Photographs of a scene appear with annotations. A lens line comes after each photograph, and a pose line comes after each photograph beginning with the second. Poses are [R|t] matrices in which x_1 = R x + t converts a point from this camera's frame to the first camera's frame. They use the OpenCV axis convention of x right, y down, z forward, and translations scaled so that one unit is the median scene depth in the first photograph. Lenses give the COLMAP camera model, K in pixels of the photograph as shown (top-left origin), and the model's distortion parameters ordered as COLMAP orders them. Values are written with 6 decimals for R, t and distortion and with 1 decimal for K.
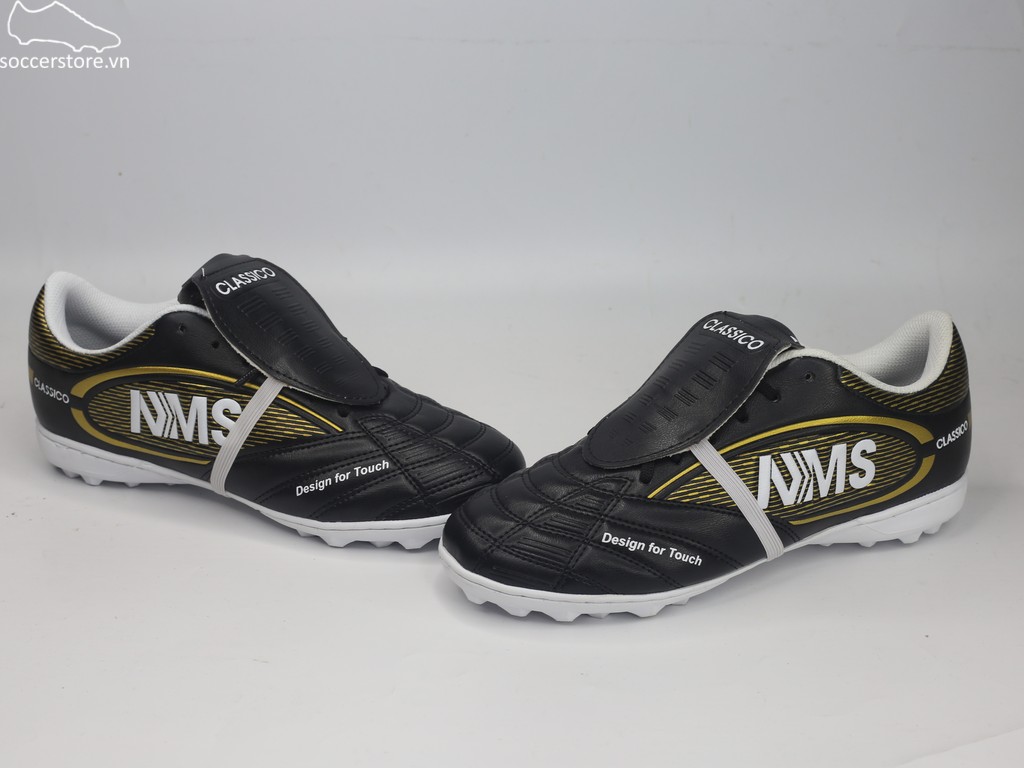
lens RADIAL K [[1832.6, 0, 512.0], [0, 1832.6, 384.0], [0, 0, 1]] dist [-0.150566, 0.016682]
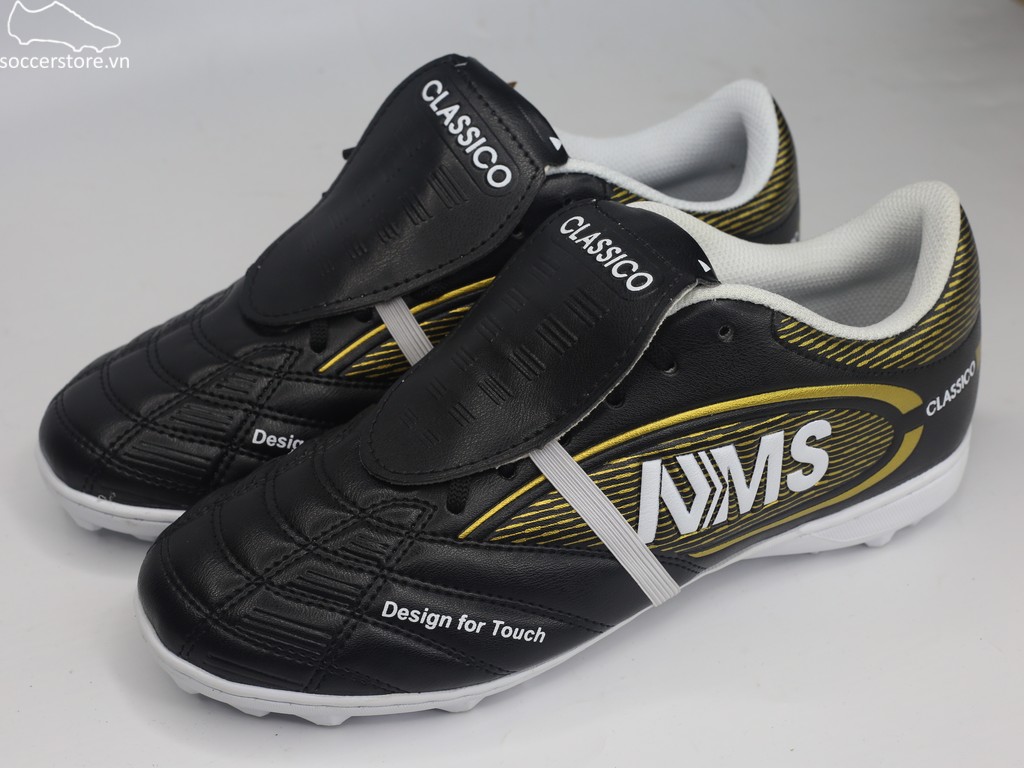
lens RADIAL K [[1832.6, 0, 512.0], [0, 1832.6, 384.0], [0, 0, 1]] dist [-0.150566, 0.016682]
pose [[0.999719, -0.004978, 0.023193, 0.076484], [-0.000380, 0.974244, 0.225494, -0.125029], [-0.023718, -0.225439, 0.973968, 0.400262]]
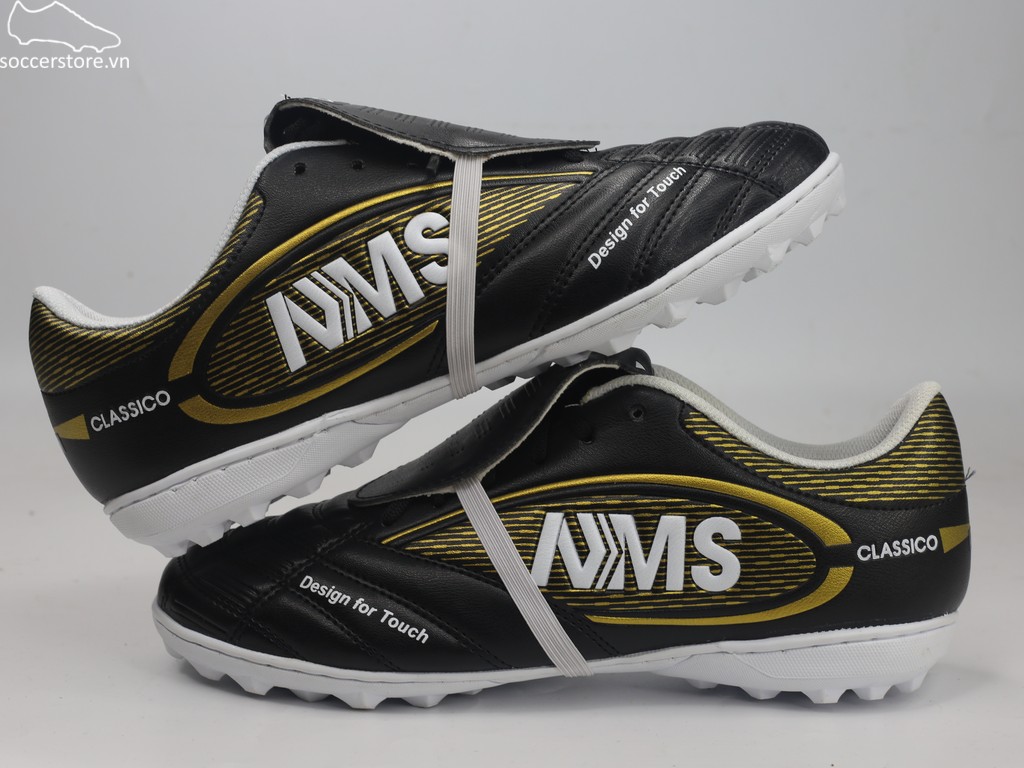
lens RADIAL K [[1832.6, 0, 512.0], [0, 1832.6, 384.0], [0, 0, 1]] dist [-0.150566, 0.016682]
pose [[0.892988, 0.069189, -0.444730, 0.433543], [-0.168842, 0.967448, -0.188514, 0.127073], [0.417210, 0.243430, 0.875602, 0.355378]]
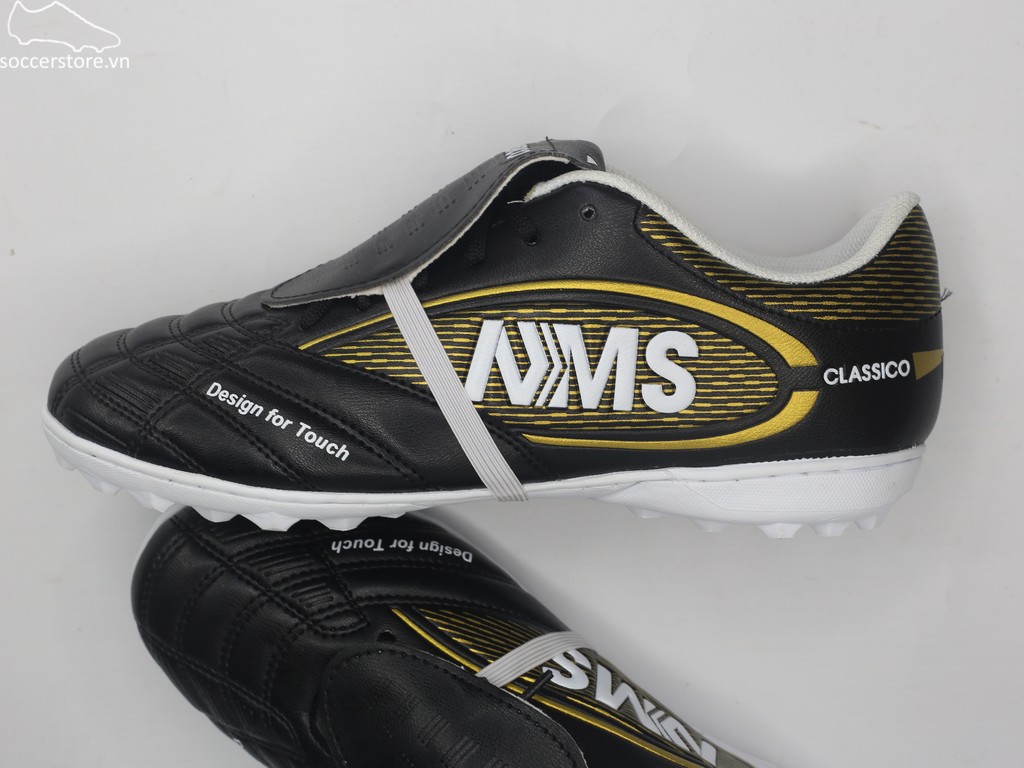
lens RADIAL K [[1832.6, 0, 512.0], [0, 1832.6, 384.0], [0, 0, 1]] dist [-0.150566, 0.016682]
pose [[0.911615, 0.140032, -0.386456, 0.392724], [-0.192564, 0.976120, -0.100545, 0.123443], [0.363148, 0.166075, 0.916811, 0.415256]]
